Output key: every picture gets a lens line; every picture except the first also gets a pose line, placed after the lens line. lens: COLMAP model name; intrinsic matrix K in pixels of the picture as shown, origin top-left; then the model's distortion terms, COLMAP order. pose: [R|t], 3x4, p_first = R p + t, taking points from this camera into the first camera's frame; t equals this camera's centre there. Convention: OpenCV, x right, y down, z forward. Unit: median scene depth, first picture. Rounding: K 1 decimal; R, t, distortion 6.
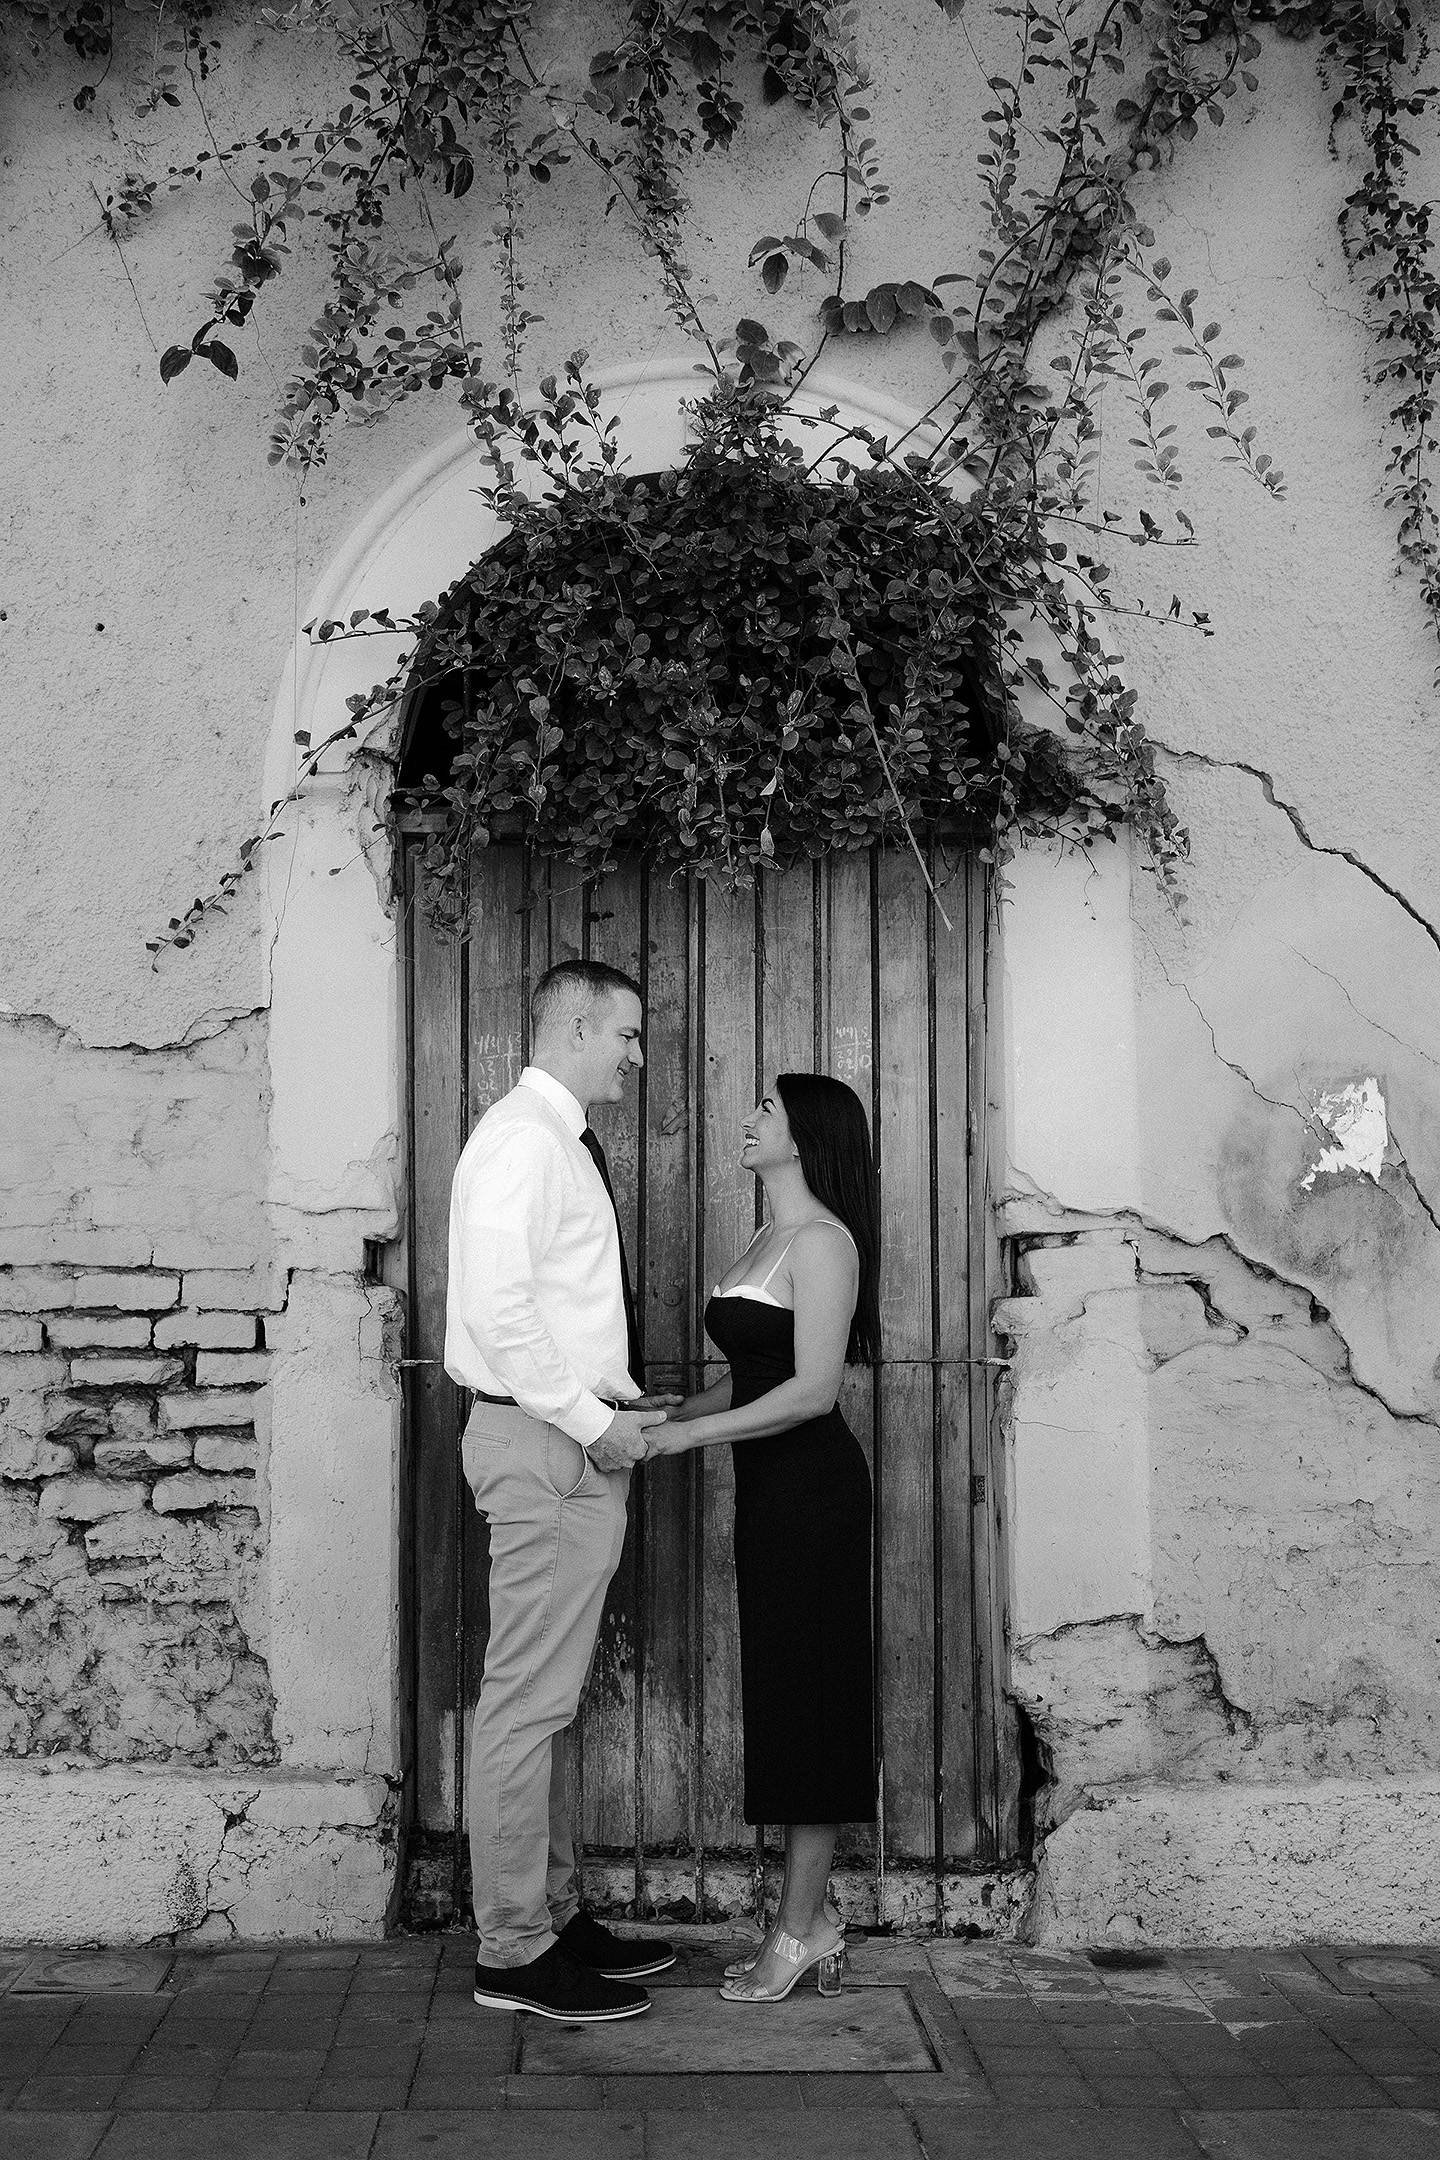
lens RADIAL K [[2281.3, 0, 624.1], [0, 2281.3, 1097.1], [0, 0, 1]] dist [0.017764, 0.000000]
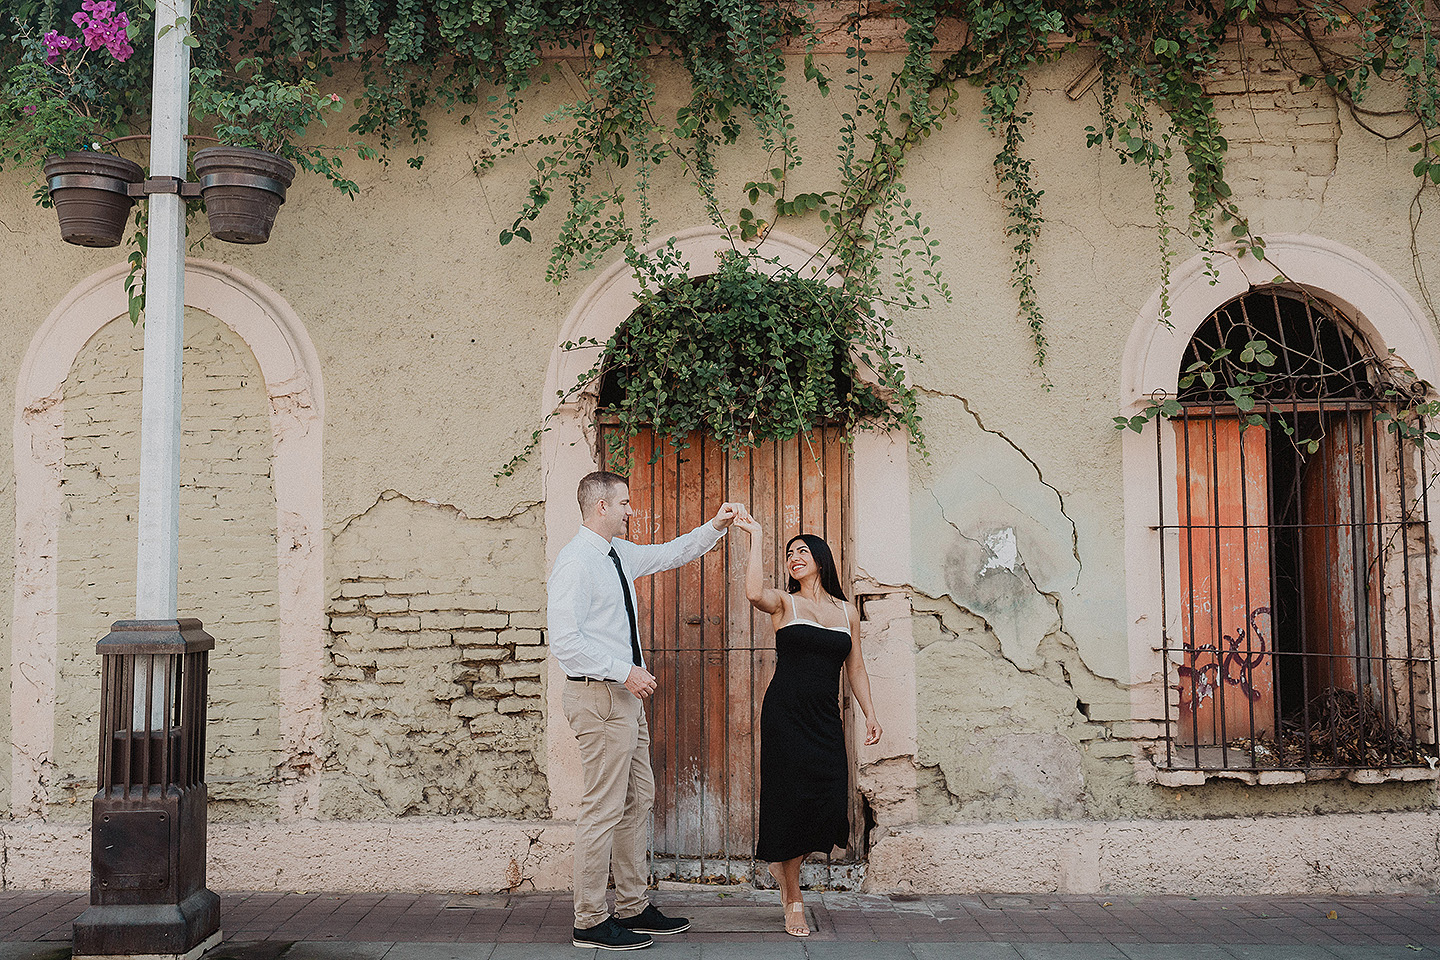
lens RADIAL K [[1404.5, 0, 684.9], [0, 1404.5, 454.9], [0, 0, 1]] dist [0.012899, 0.000000]
pose [[0.999762, -0.006910, -0.020687, 0.021274], [0.006709, 0.999930, -0.009782, -0.072365], [0.020753, 0.009641, 0.999738, -0.465719]]
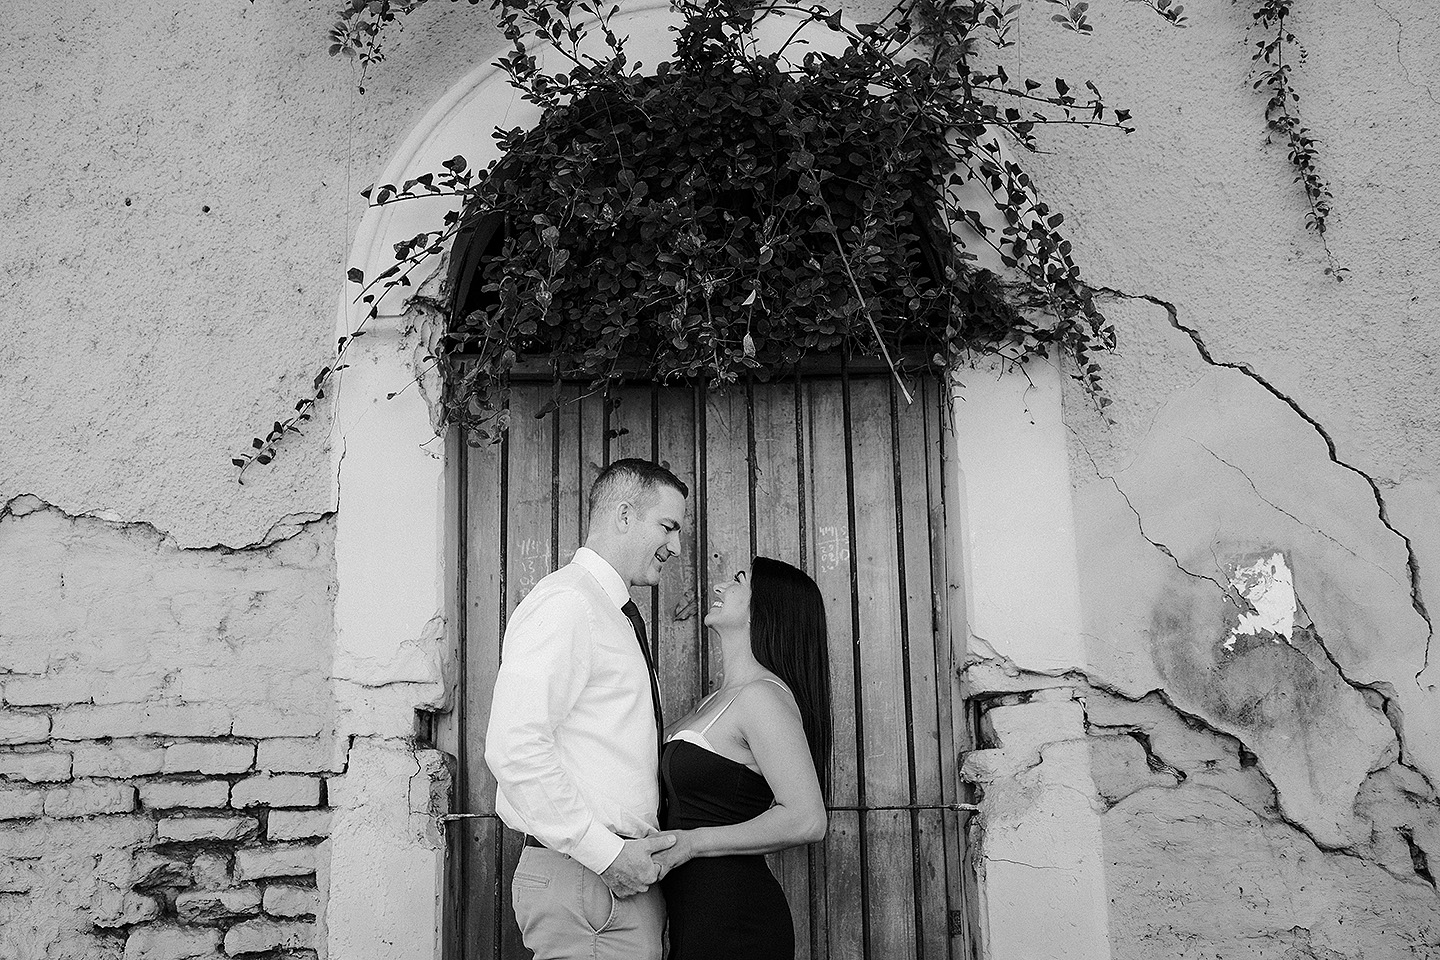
lens RADIAL K [[1404.5, 0, 698.7], [0, 1404.5, 505.0], [0, 0, 1]] dist [0.012899, 0.000000]
pose [[0.999728, -0.020156, -0.011732, 0.040702], [0.018458, 0.991310, -0.130245, 0.055637], [0.014255, 0.129993, 0.991412, 0.282308]]
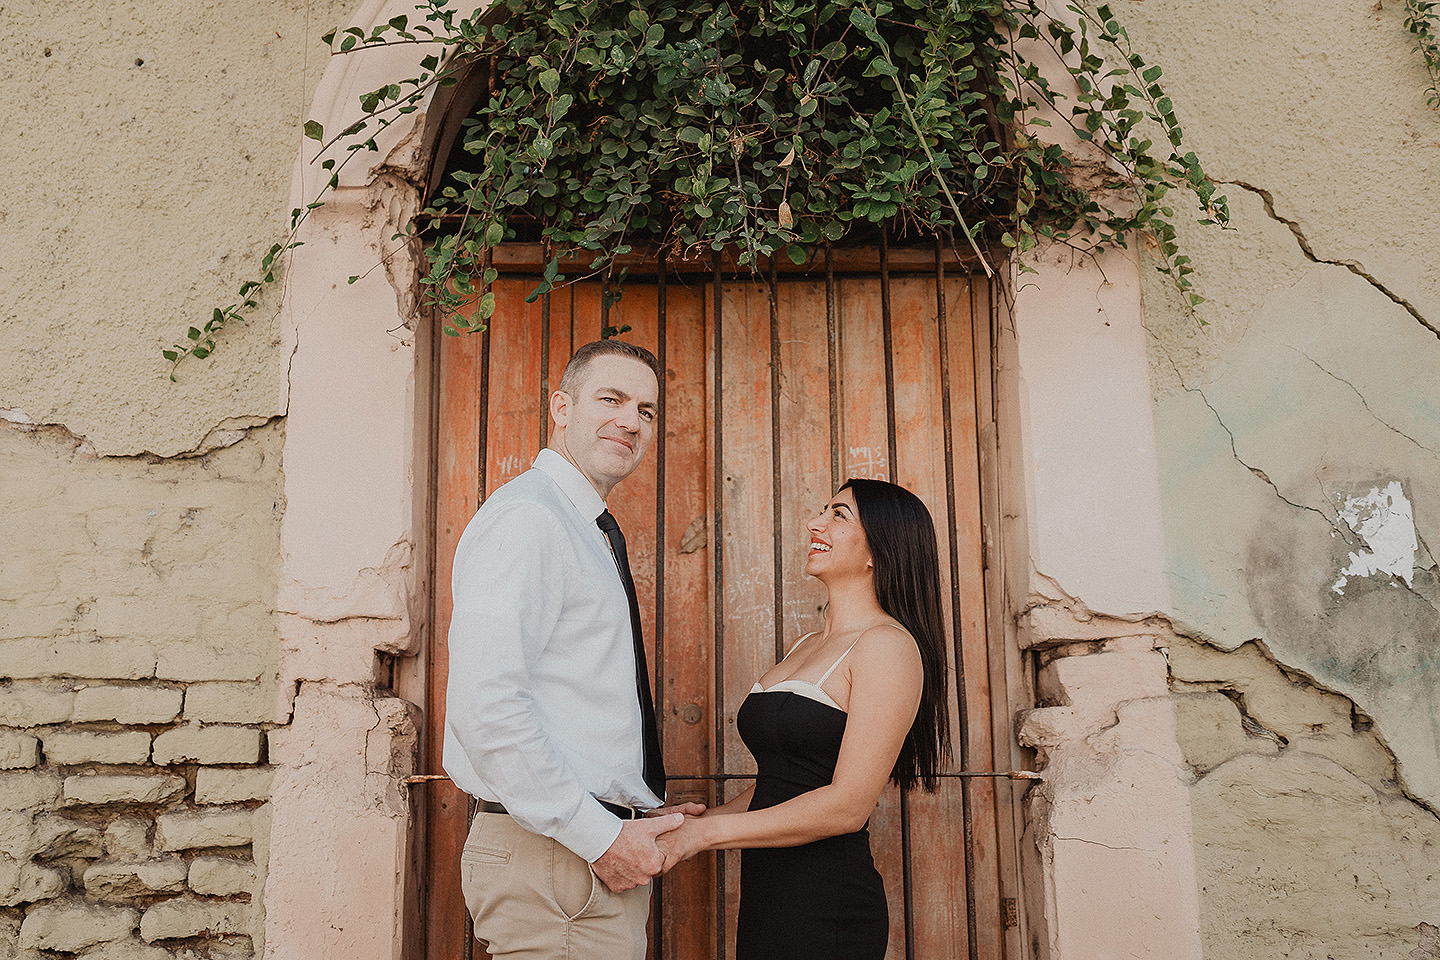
lens RADIAL K [[1404.5, 0, 671.0], [0, 1404.5, 467.3], [0, 0, 1]] dist [0.012899, 0.000000]
pose [[0.999992, -0.004055, 0.000574, 0.012681], [0.004095, 0.990046, -0.140685, 0.070645], [0.000002, 0.140686, 0.990054, 0.395993]]
